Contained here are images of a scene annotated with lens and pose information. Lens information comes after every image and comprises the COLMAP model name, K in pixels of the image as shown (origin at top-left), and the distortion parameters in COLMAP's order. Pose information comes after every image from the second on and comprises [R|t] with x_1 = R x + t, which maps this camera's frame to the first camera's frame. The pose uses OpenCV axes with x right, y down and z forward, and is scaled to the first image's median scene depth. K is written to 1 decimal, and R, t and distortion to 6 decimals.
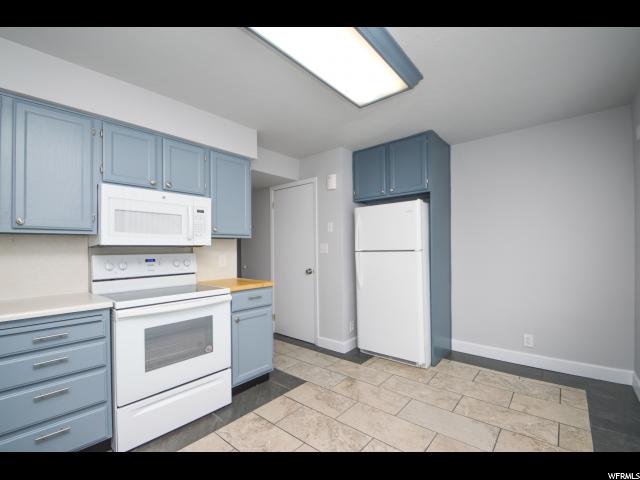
lens RADIAL K [[284.1, 0, 319.9], [0, 284.1, 245.6], [0, 0, 1]] dist [-0.002392, -0.000294]
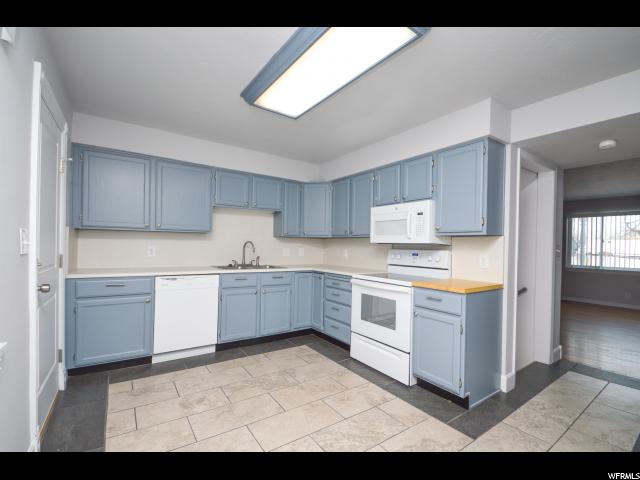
lens RADIAL K [[284.1, 0, 319.9], [0, 284.1, 245.6], [0, 0, 1]] dist [-0.002392, -0.000294]
pose [[-0.247384, 0.009658, -0.968869, 0.862501], [-0.004774, 0.999926, 0.011187, -0.002746], [0.968906, 0.007393, -0.247320, 0.963752]]
